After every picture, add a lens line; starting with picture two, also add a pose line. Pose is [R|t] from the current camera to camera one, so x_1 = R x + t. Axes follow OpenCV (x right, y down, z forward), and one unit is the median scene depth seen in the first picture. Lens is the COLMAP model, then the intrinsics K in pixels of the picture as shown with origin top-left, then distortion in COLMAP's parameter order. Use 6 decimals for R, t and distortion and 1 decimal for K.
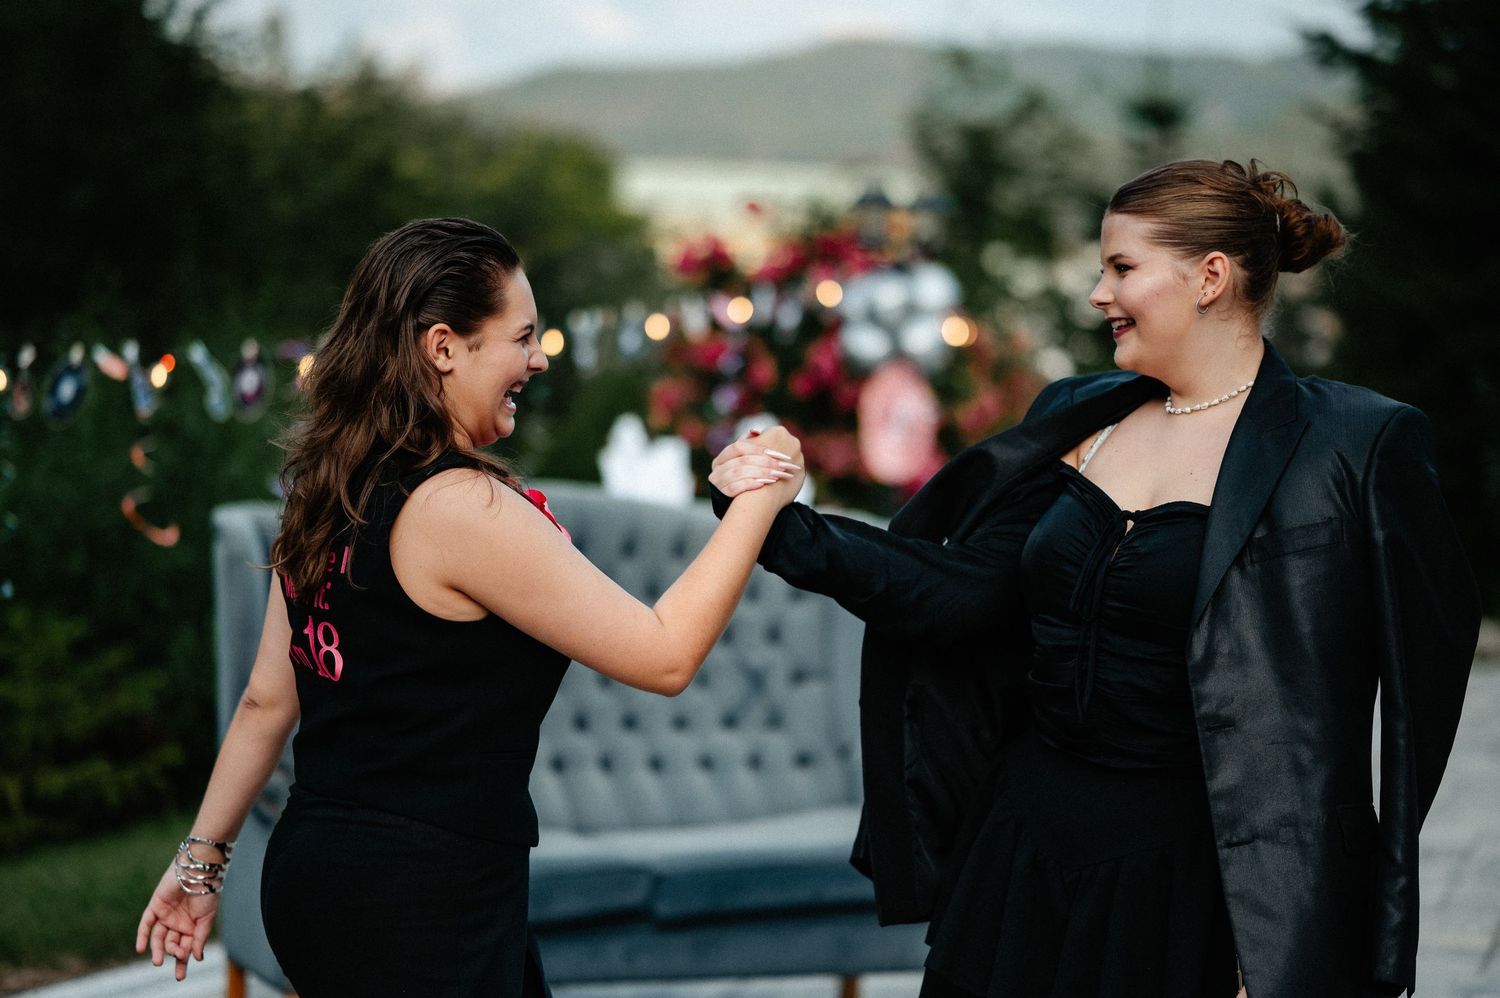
lens RADIAL K [[3574.2, 0, 751.9], [0, 3574.2, 500.3], [0, 0, 1]] dist [0.139434, -0.577556]
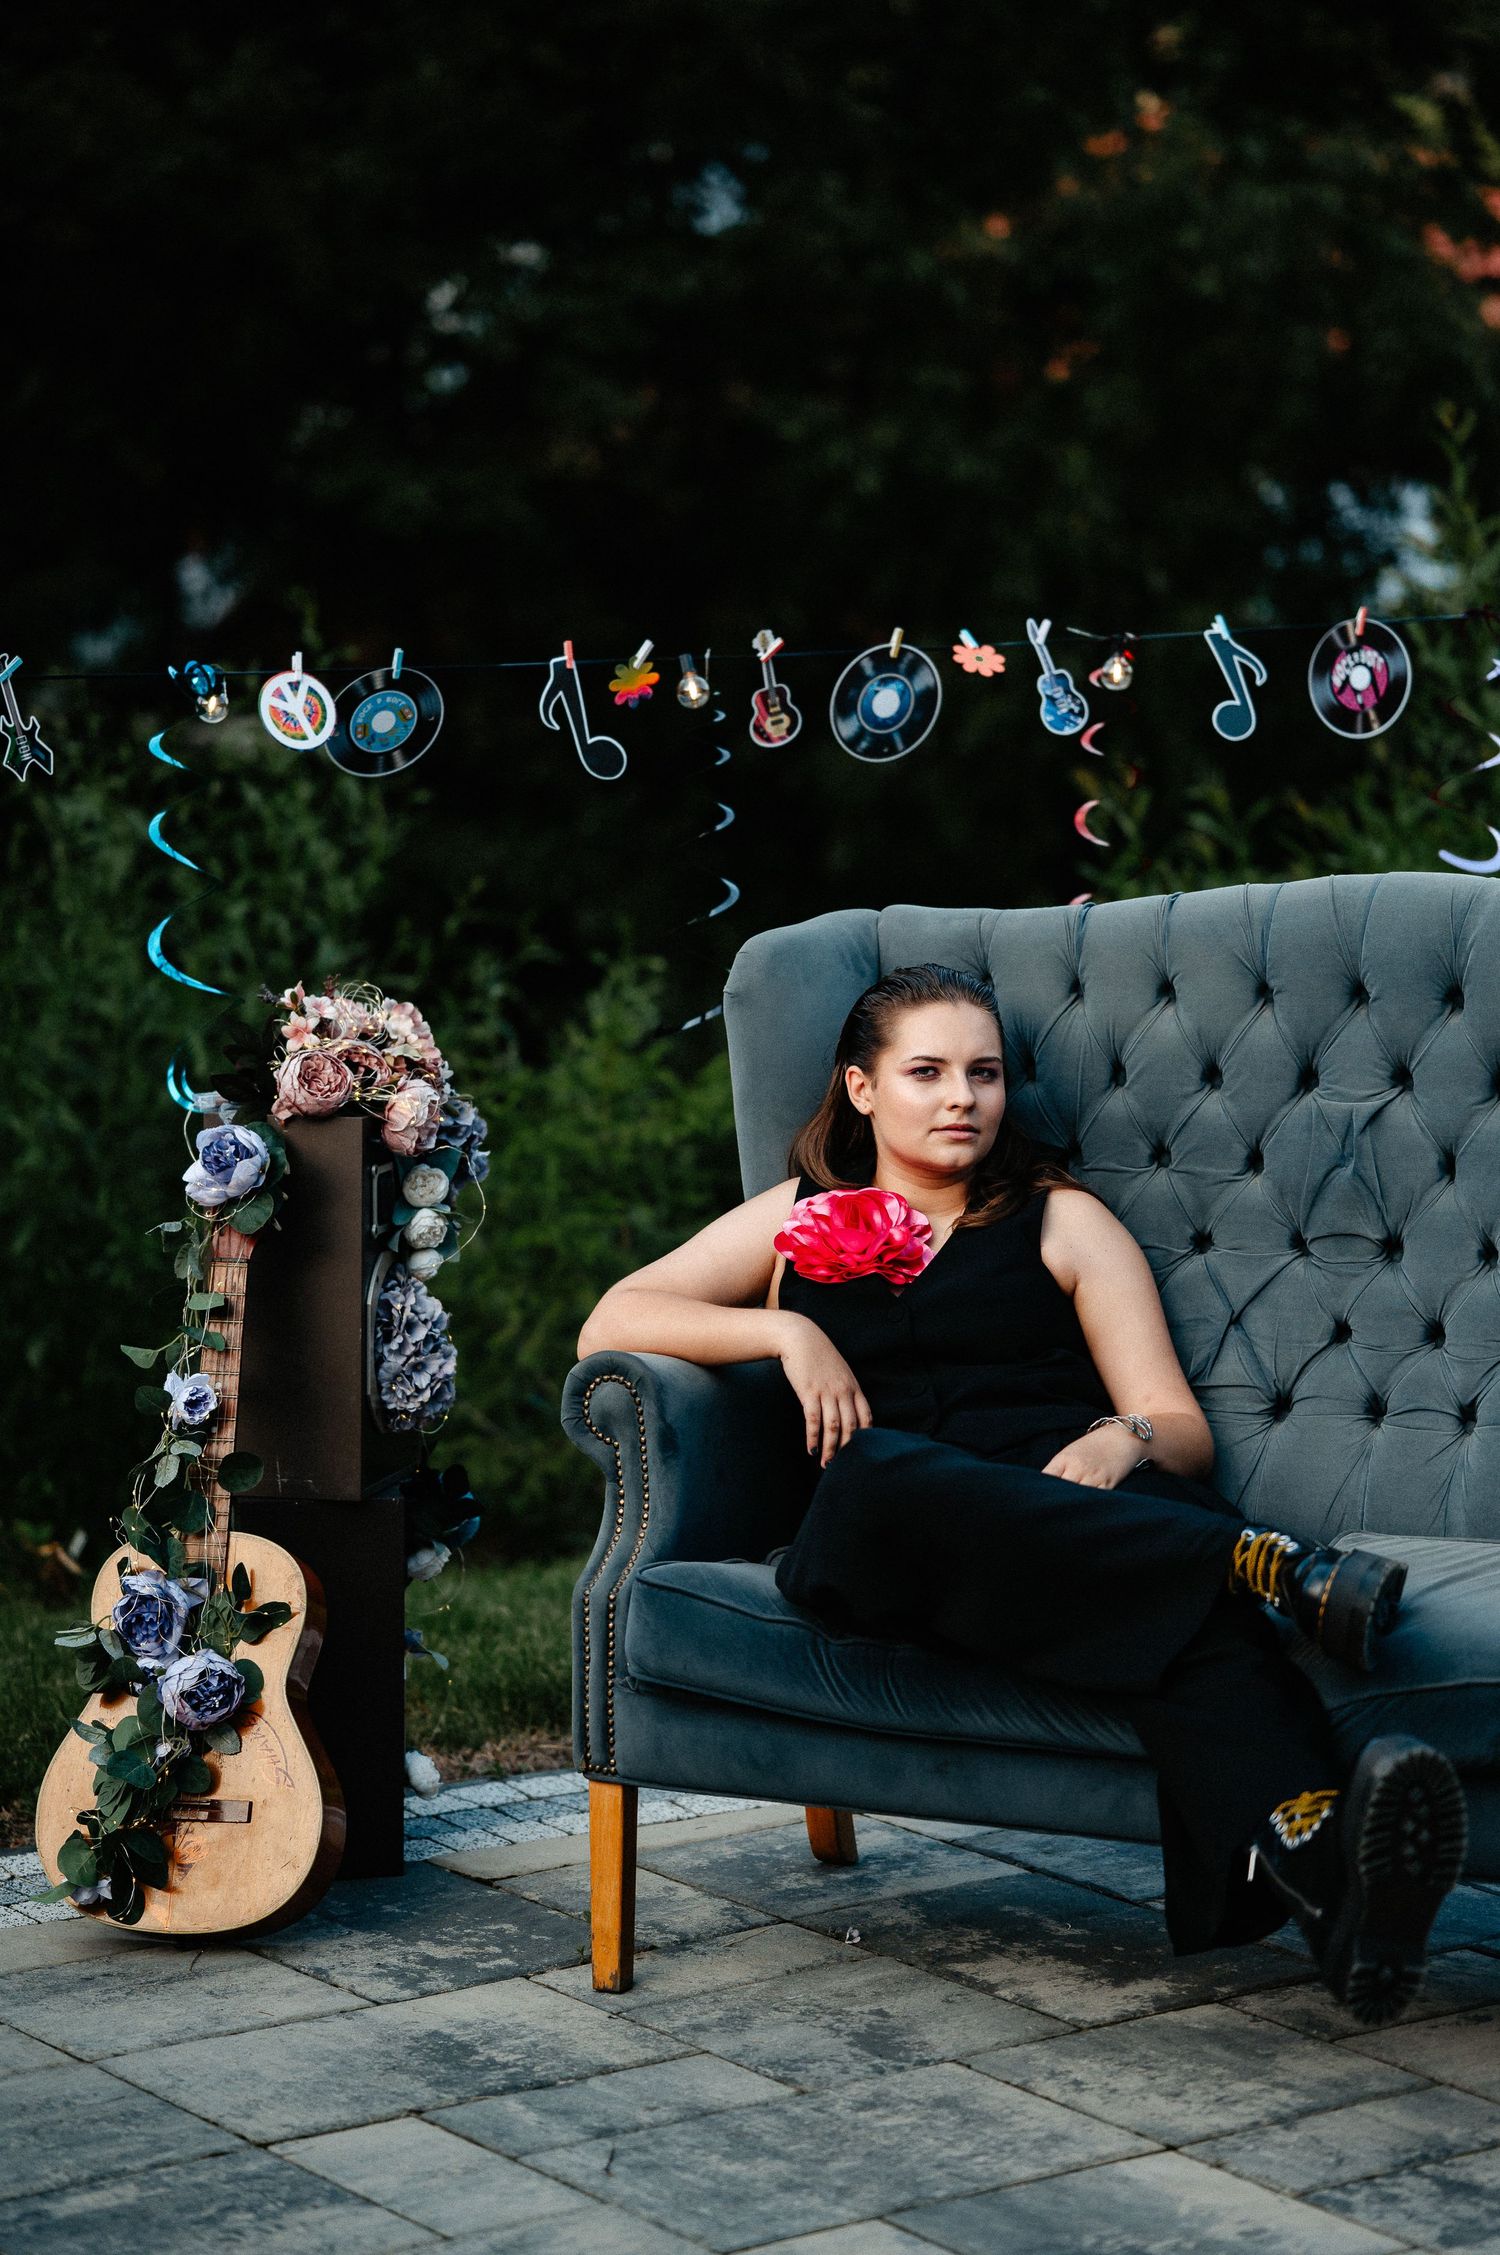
lens RADIAL K [[5392.4, 0, 725.2], [0, 5392.4, 1123.0], [0, 0, 1]] dist [0.064598, -0.239789]
pose [[0.768920, 0.033355, -0.638475, 0.236104], [0.002729, 0.998458, 0.055448, -0.007574], [0.639340, -0.044377, 0.767643, 0.210851]]
